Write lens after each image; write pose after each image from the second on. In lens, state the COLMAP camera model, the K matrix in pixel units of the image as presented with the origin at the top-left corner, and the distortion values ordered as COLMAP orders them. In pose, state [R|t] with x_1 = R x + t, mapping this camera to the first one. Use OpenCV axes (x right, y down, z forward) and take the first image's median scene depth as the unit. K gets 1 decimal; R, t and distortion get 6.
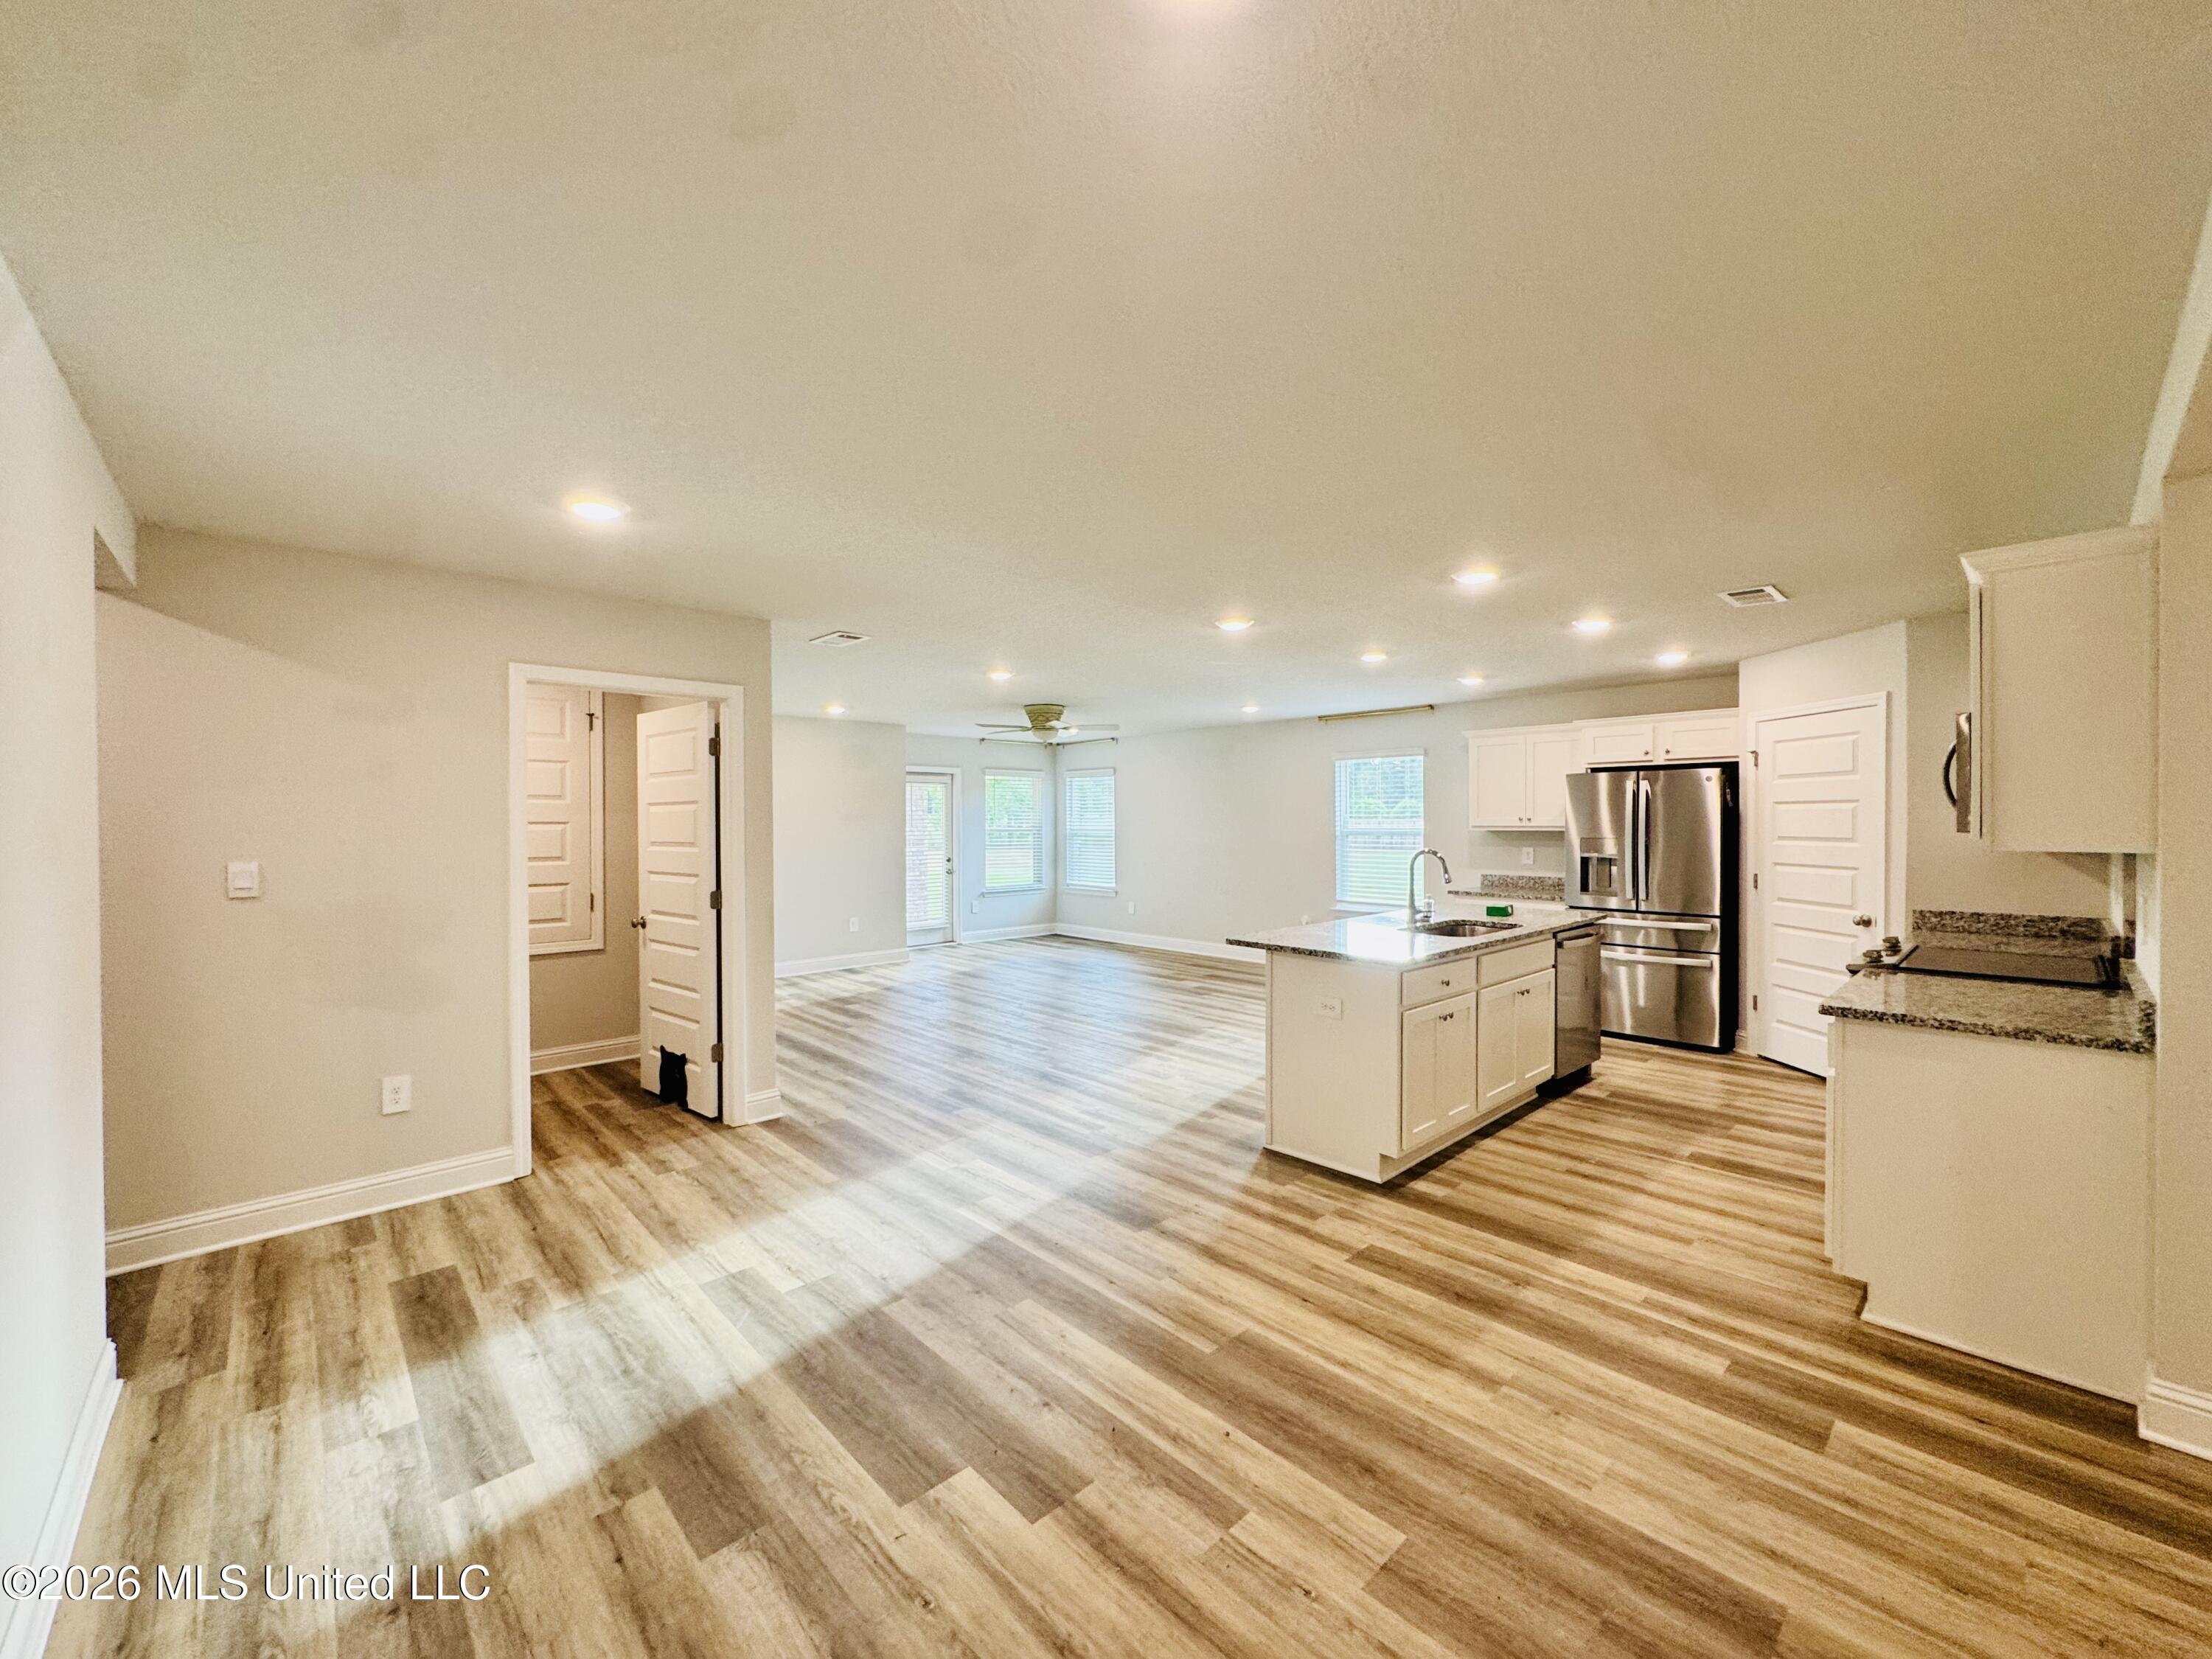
lens RADIAL K [[887.4, 0, 1106.0], [0, 887.4, 829.5], [0, 0, 1]] dist [-0.002212, 0.000105]
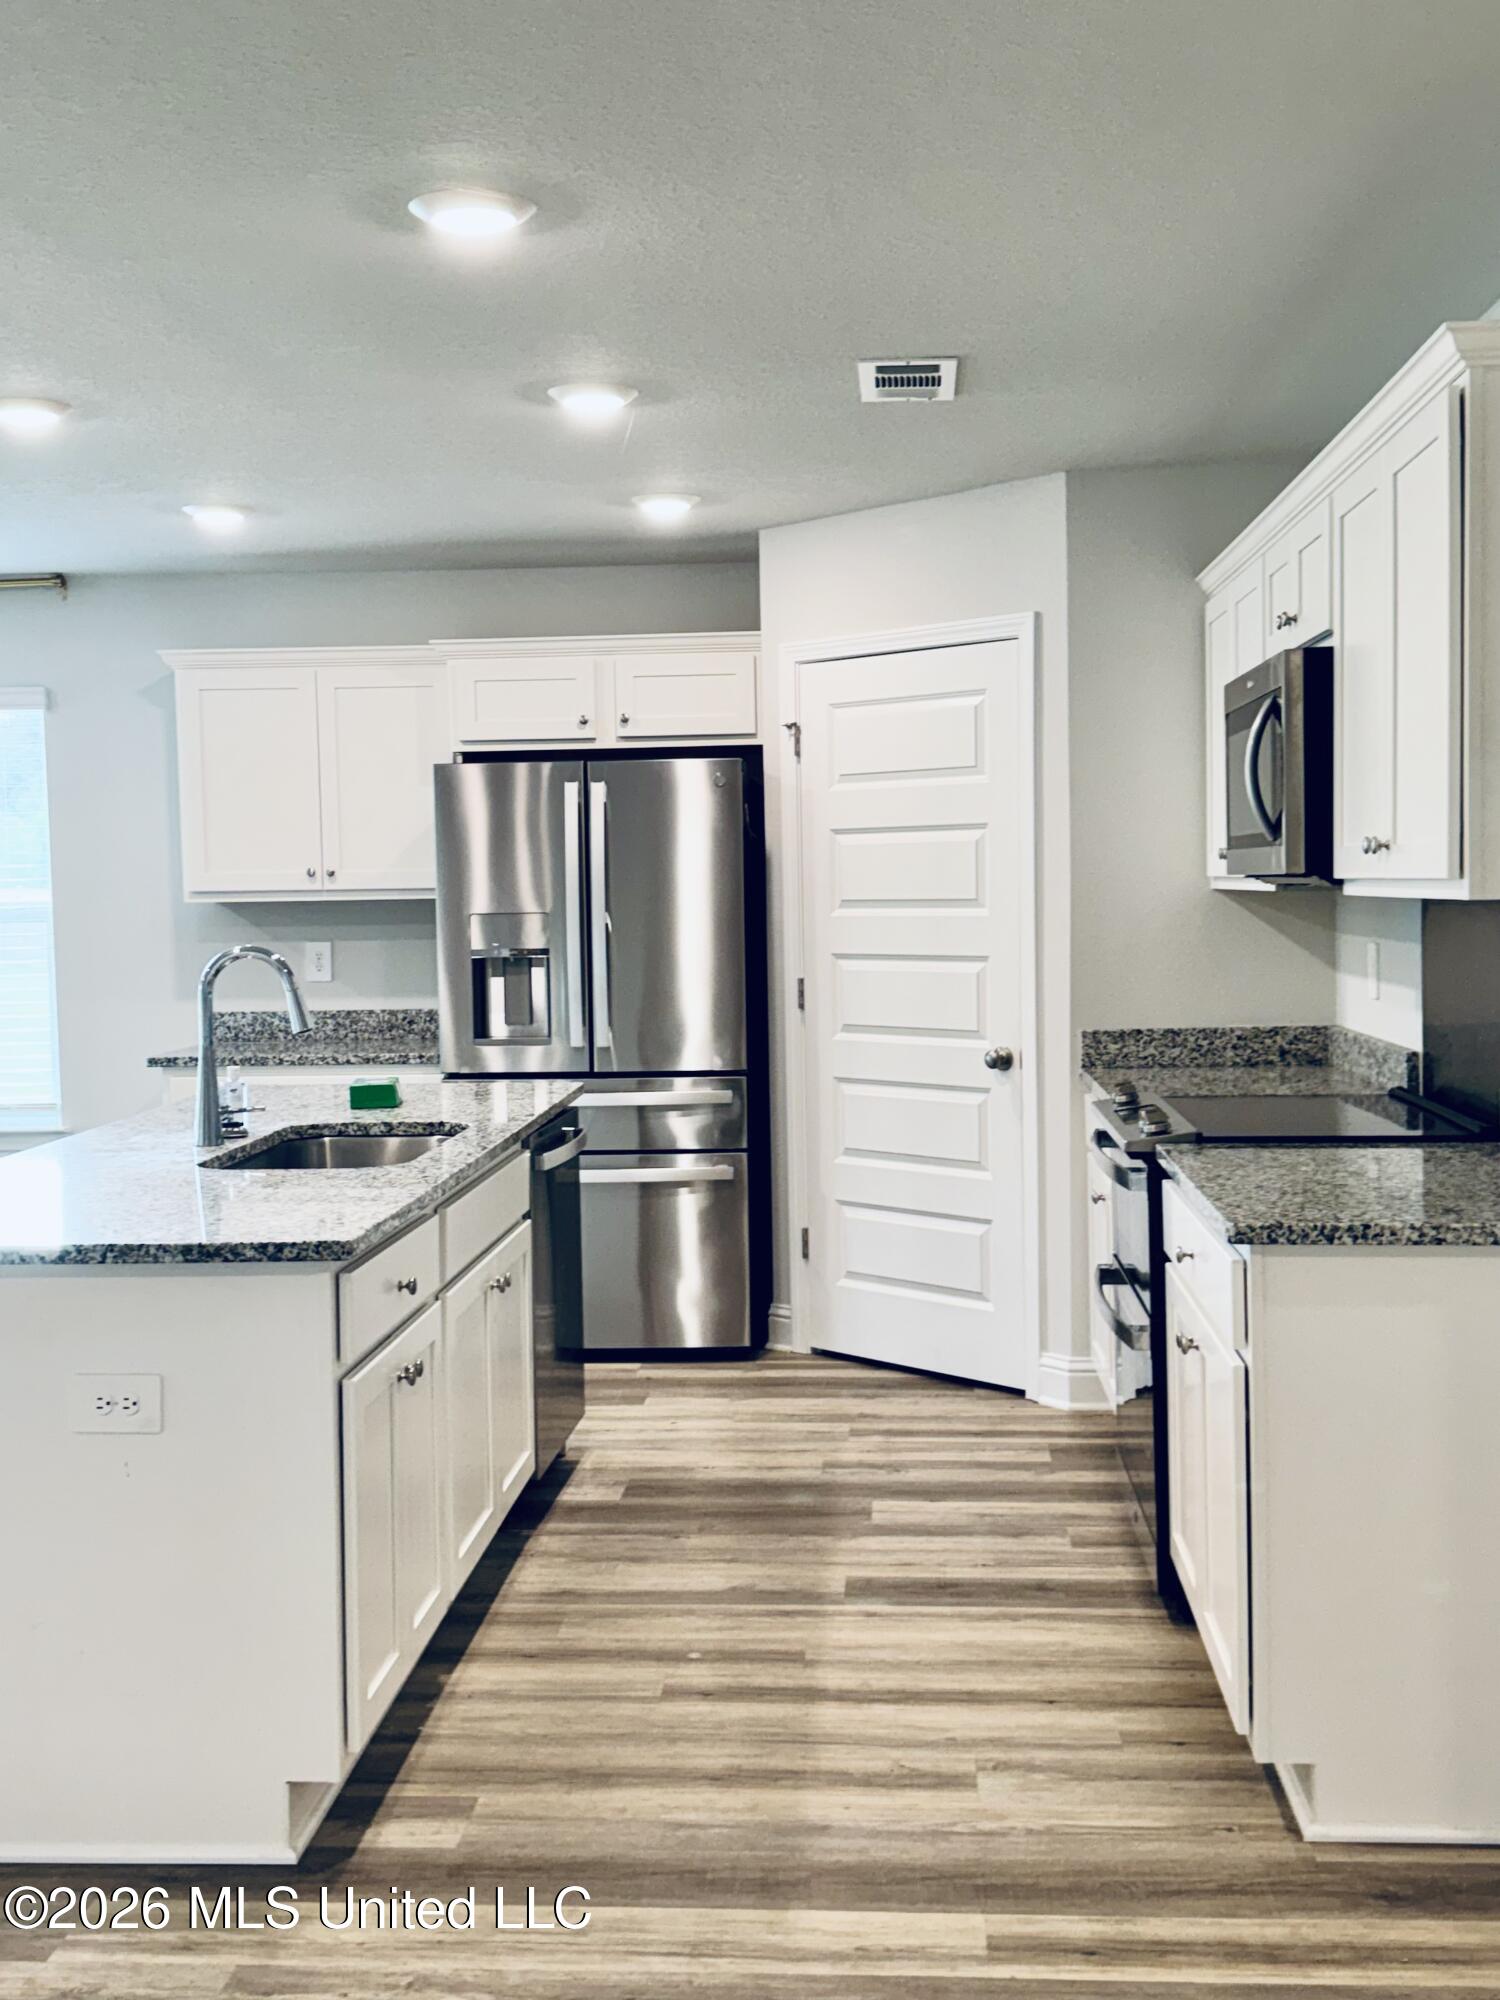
lens RADIAL K [[2193.3, 0, 750.0], [0, 2193.3, 1000.0], [0, 0, 1]] dist [0.172632, -0.403382]
pose [[0.737248, -0.047621, 0.673942, -0.132634], [0.022235, 0.998683, 0.046244, 0.007634], [-0.675256, -0.019108, 0.737336, 0.182288]]
